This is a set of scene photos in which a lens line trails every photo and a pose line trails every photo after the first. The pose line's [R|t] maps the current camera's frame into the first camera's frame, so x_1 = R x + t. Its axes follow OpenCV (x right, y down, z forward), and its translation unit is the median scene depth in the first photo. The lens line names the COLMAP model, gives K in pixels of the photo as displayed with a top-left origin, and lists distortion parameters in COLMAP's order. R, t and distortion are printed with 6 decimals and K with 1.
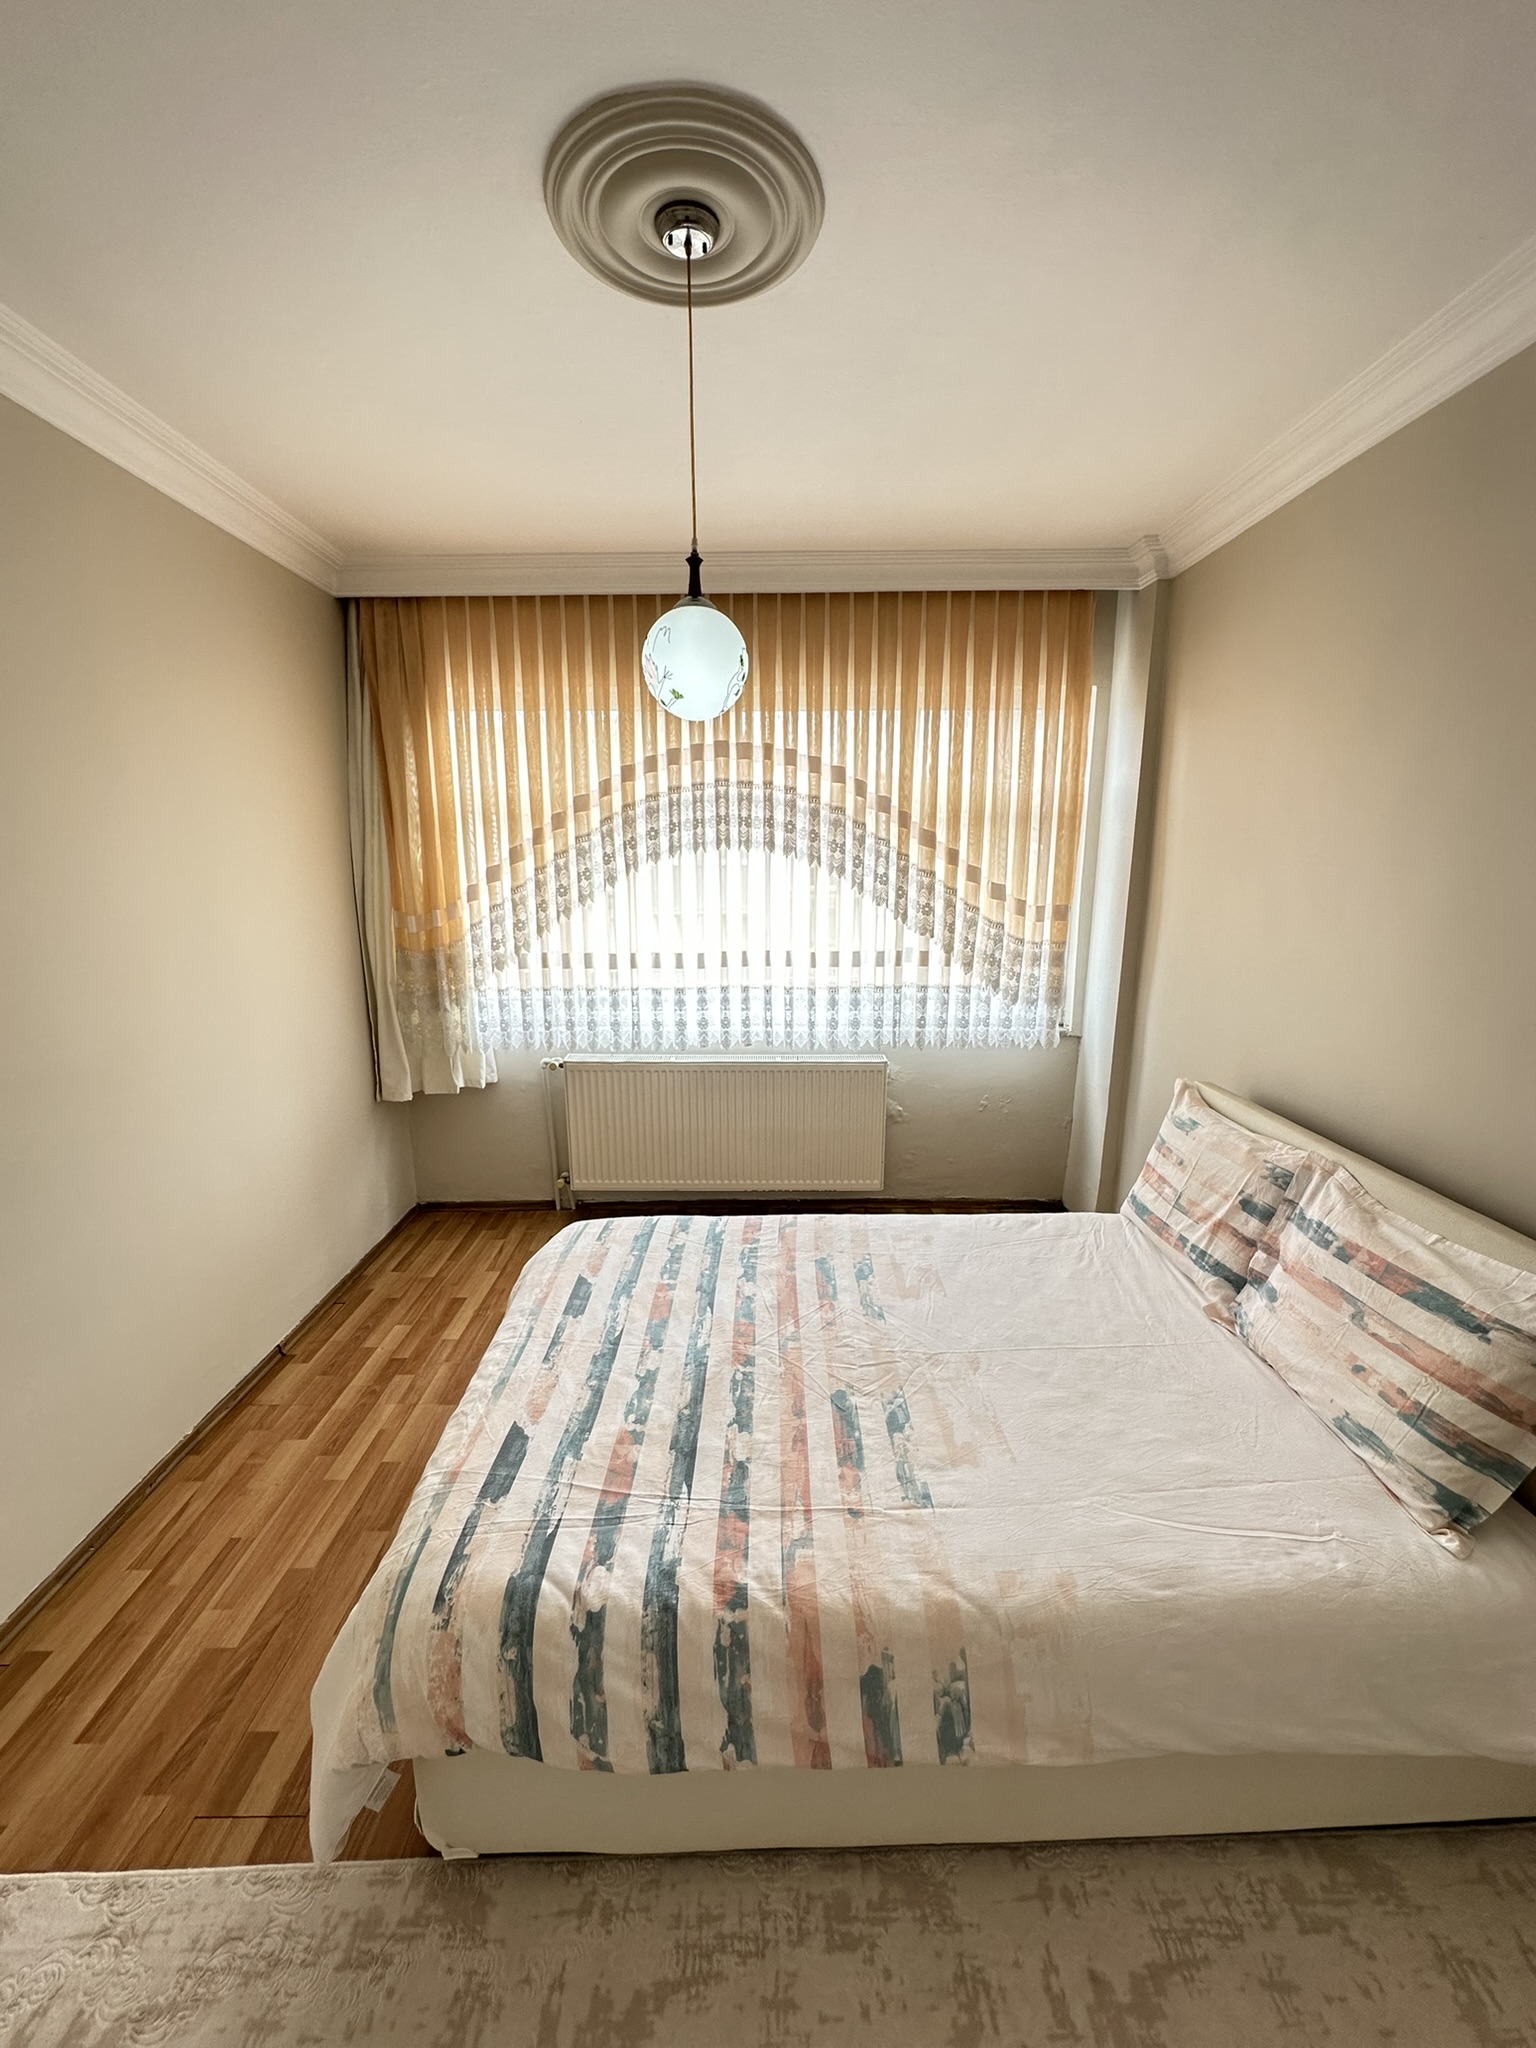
lens RADIAL K [[814.0, 0, 769.5], [0, 814.0, 1016.5], [0, 0, 1]] dist [-0.005396, 0.001496]
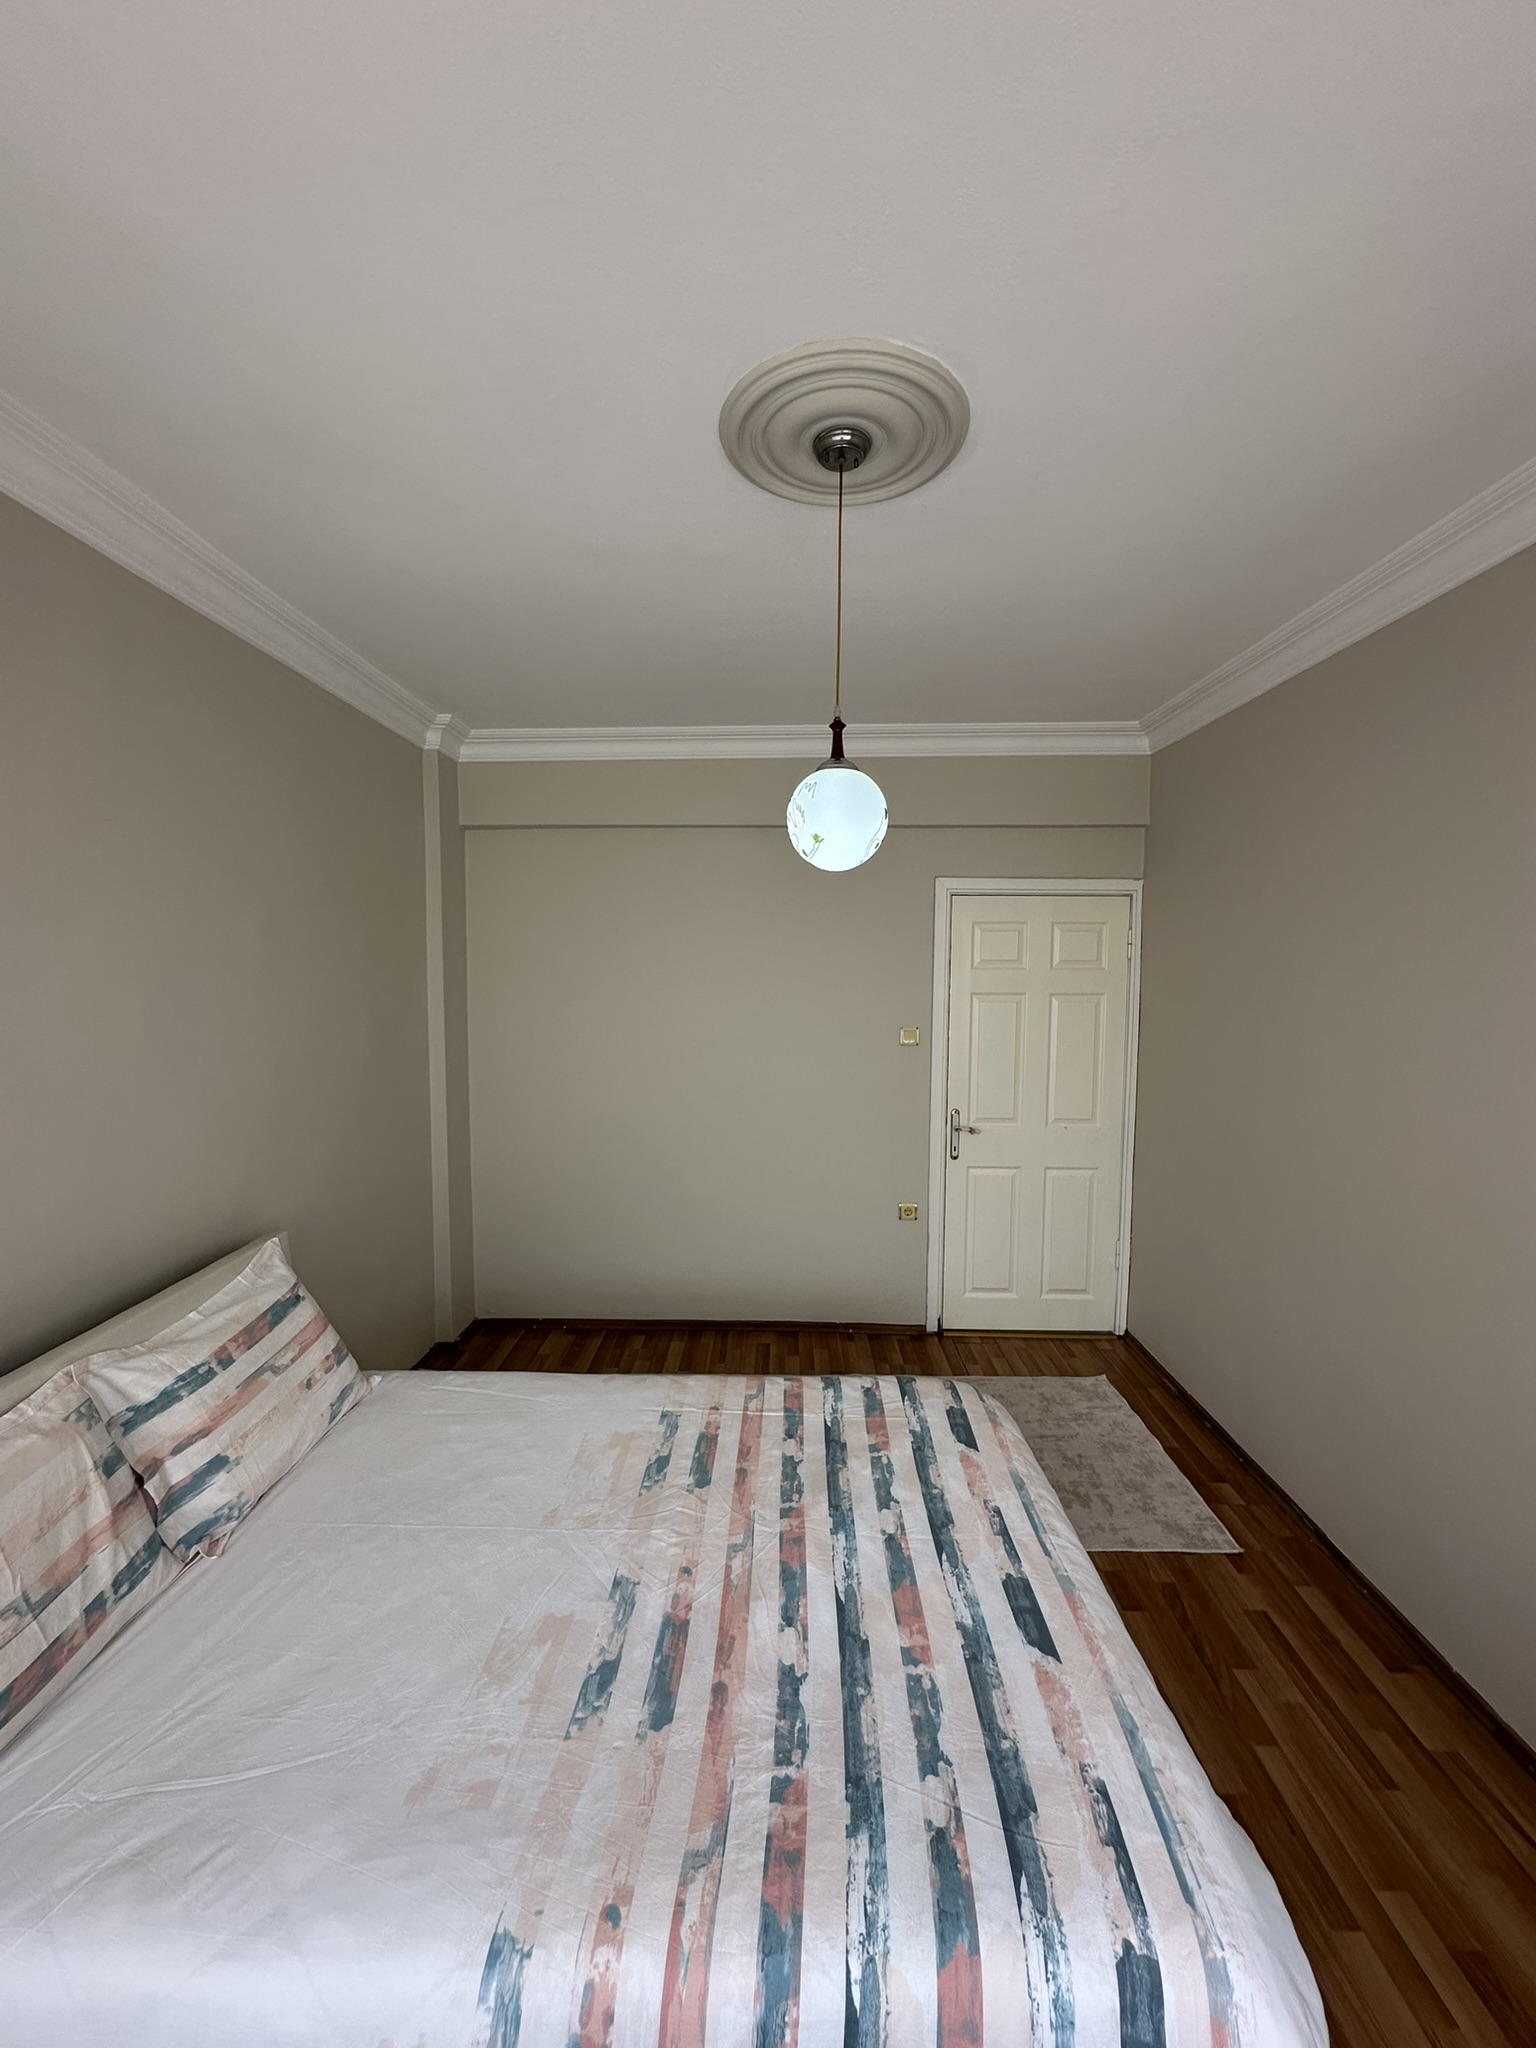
lens RADIAL K [[814.0, 0, 766.6], [0, 814.0, 1023.5], [0, 0, 1]] dist [-0.005396, 0.001496]
pose [[-0.999436, -0.003854, 0.033366, -0.035349], [0.005086, 0.964578, 0.263749, -0.426790], [-0.033200, 0.263770, -0.964014, 1.963446]]
